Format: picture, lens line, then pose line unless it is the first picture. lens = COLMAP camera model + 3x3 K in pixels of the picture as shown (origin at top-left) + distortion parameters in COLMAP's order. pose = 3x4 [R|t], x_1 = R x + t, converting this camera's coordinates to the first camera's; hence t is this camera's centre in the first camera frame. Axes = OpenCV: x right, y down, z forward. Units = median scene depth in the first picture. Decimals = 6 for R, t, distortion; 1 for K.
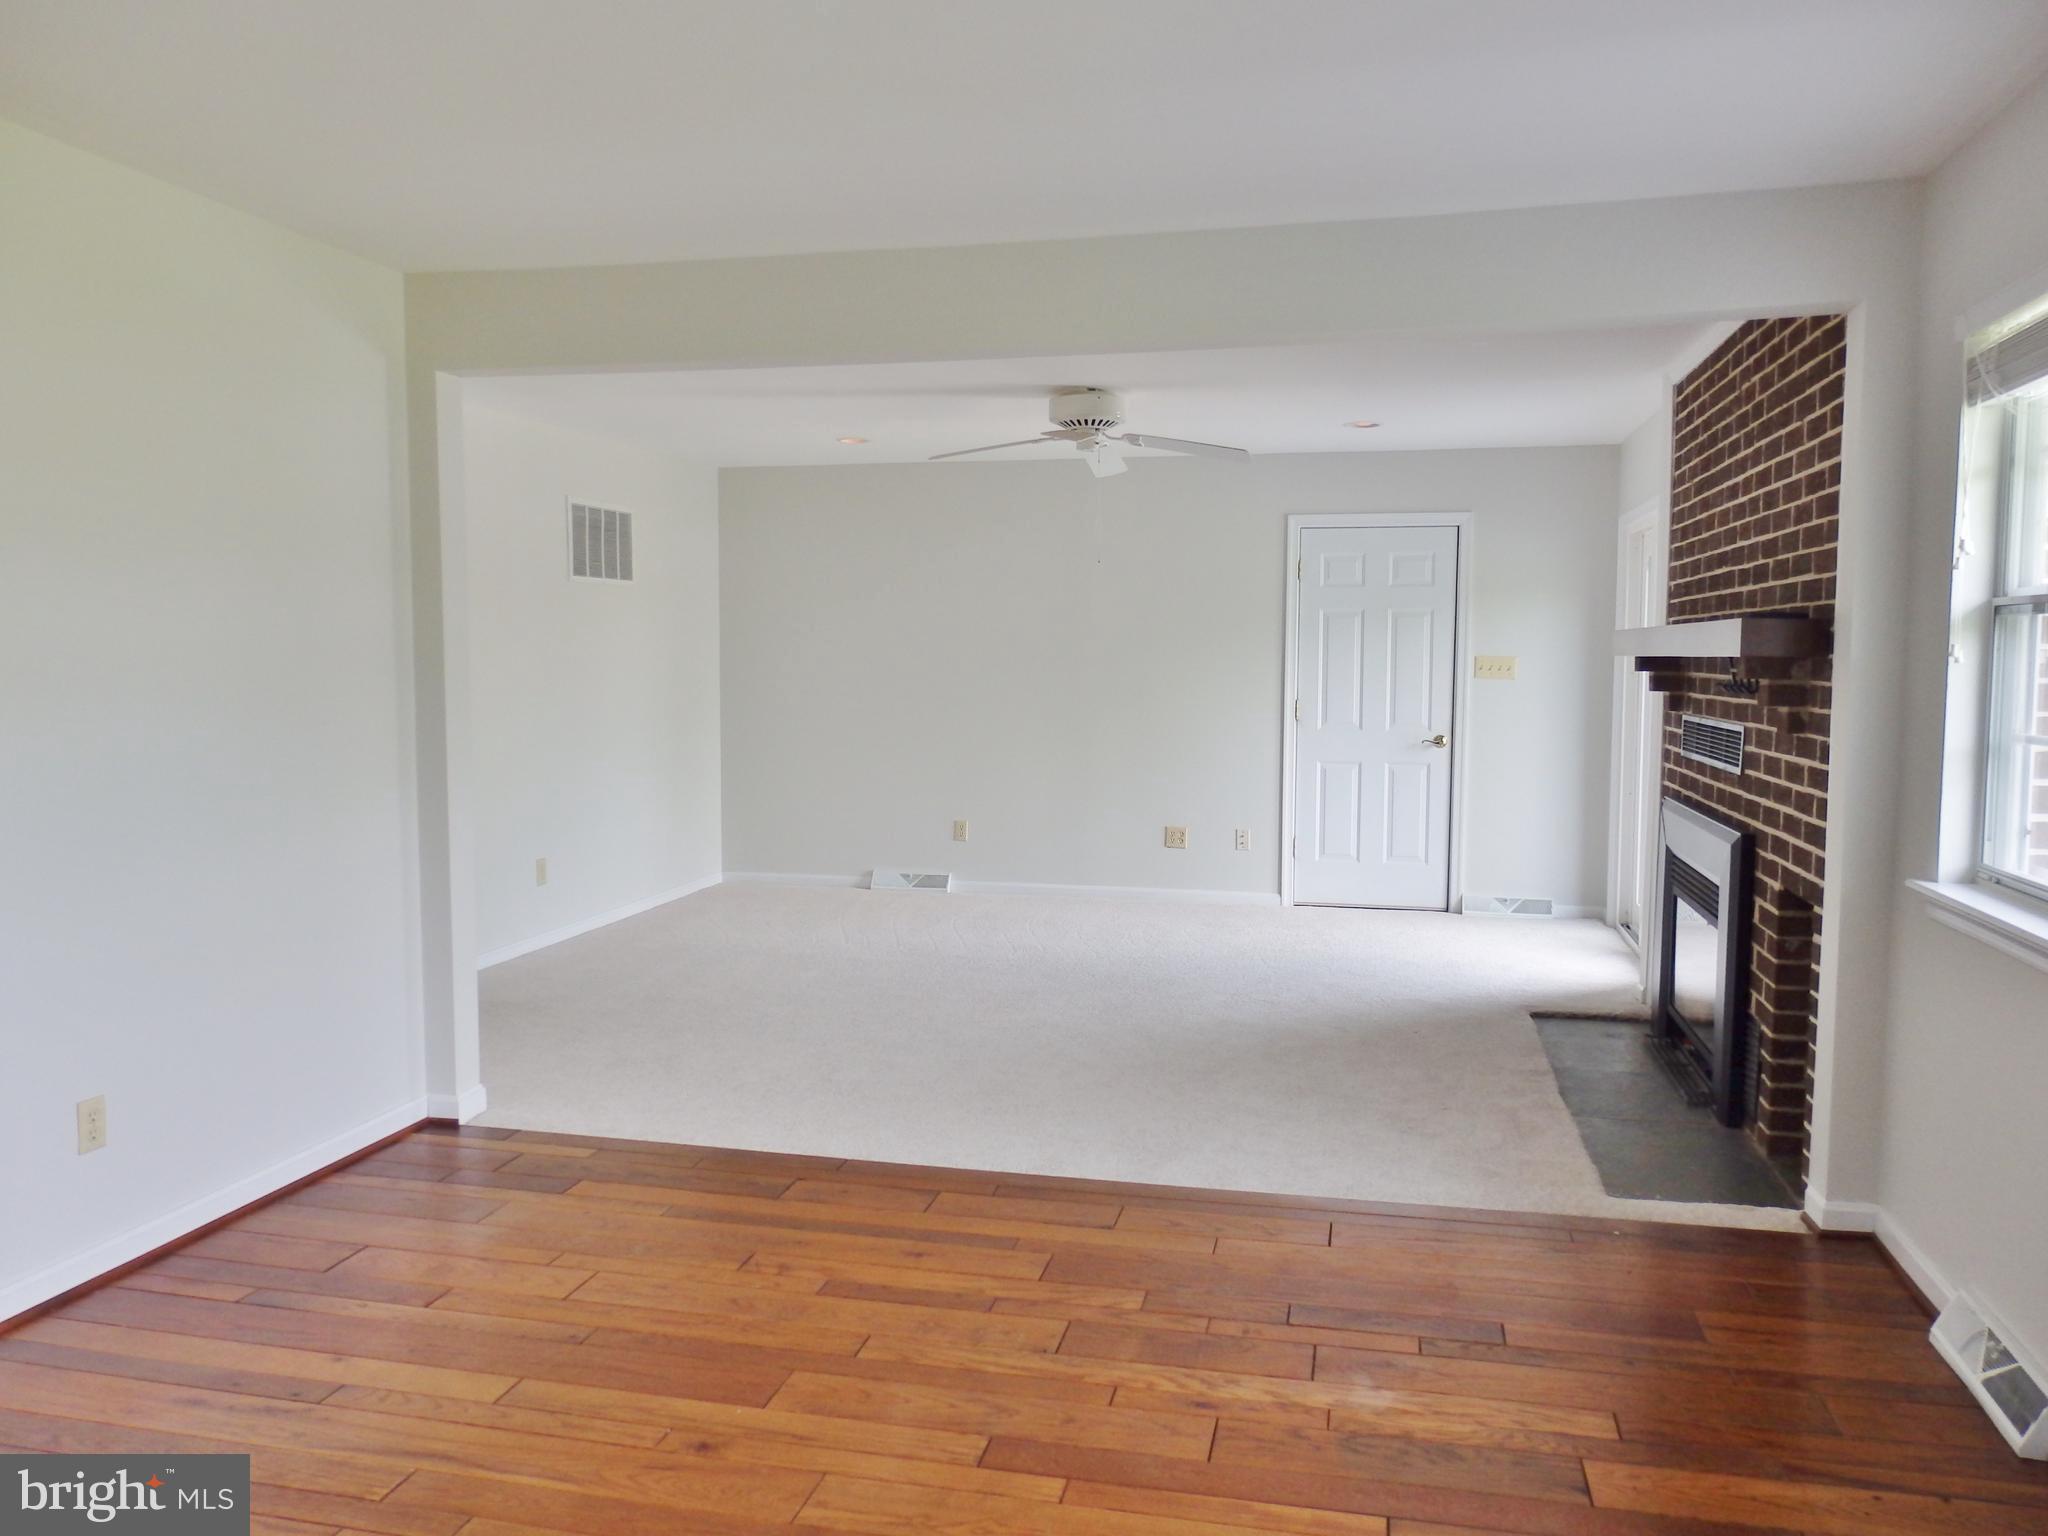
lens RADIAL K [[1531.5, 0, 1017.2], [0, 1531.5, 777.3], [0, 0, 1]] dist [-0.012979, 0.029415]
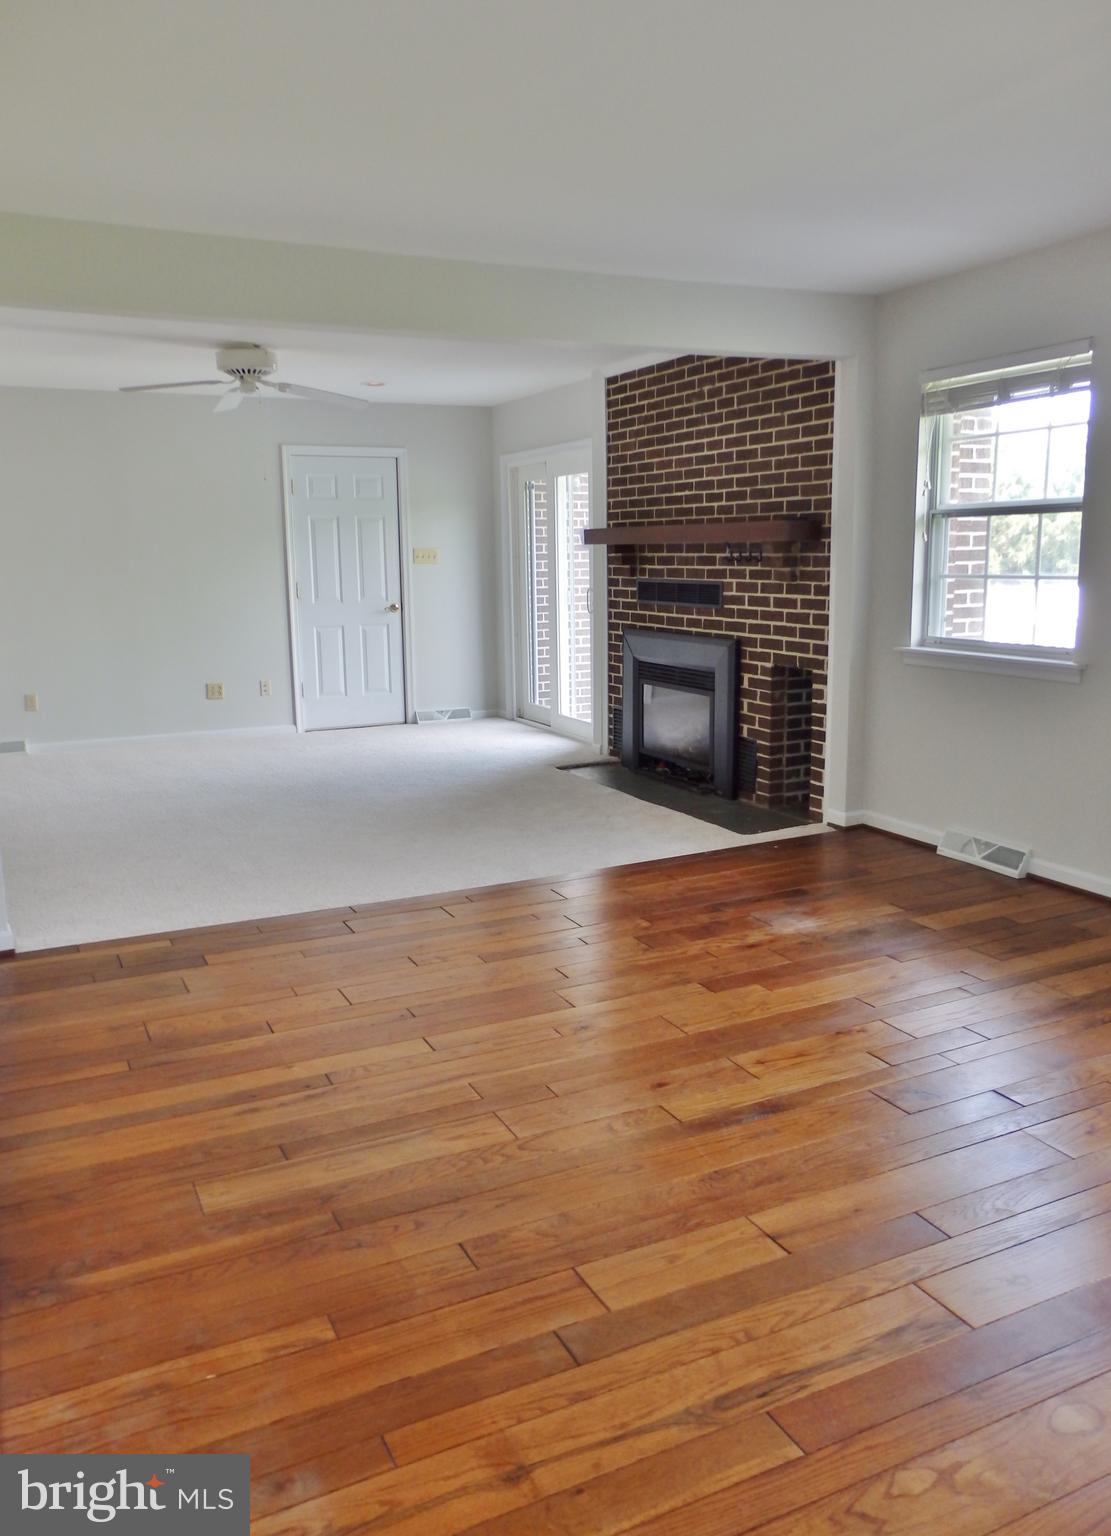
lens RADIAL K [[1193.0, 0, 565.9], [0, 1193.0, 769.4], [0, 0, 1]] dist [0.008543, 0.025150]
pose [[0.768476, -0.130870, 0.626353, -0.617954], [0.068544, 0.990066, 0.122768, 0.000792], [-0.636197, -0.051412, 0.769812, 0.020277]]
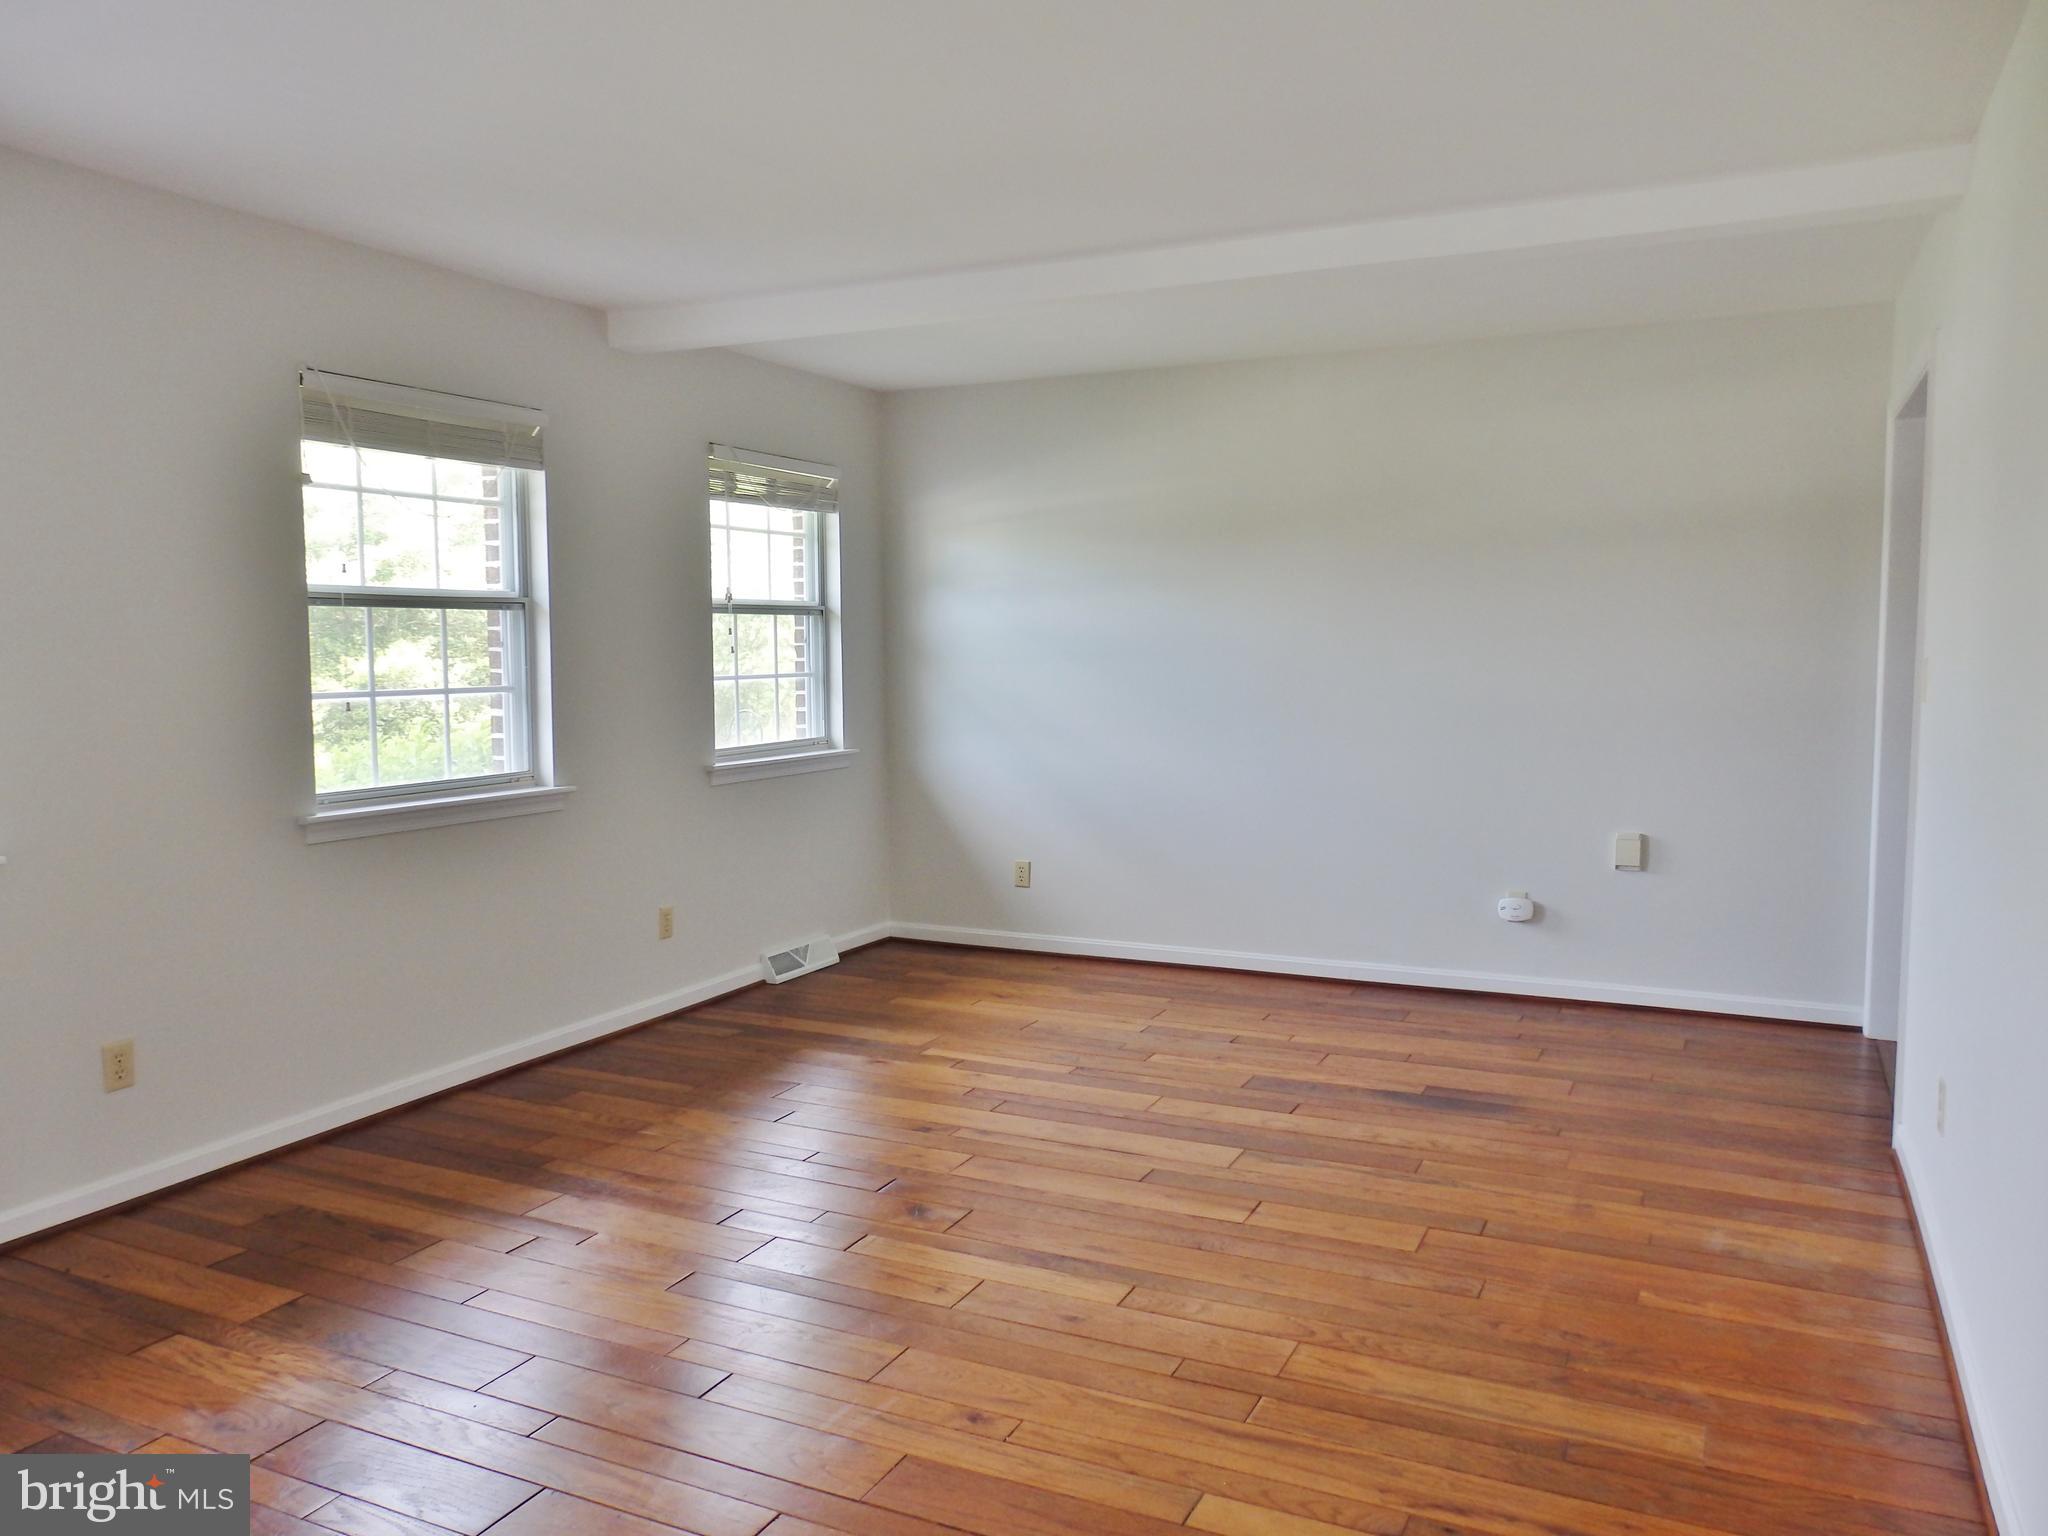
lens RADIAL K [[1531.5, 0, 1013.7], [0, 1531.5, 763.7], [0, 0, 1]] dist [-0.012979, 0.029415]
pose [[-0.977127, -0.012808, 0.212272, -0.056026], [0.022630, 0.986254, 0.163678, -0.151956], [-0.211451, 0.164738, -0.963405, 1.897903]]
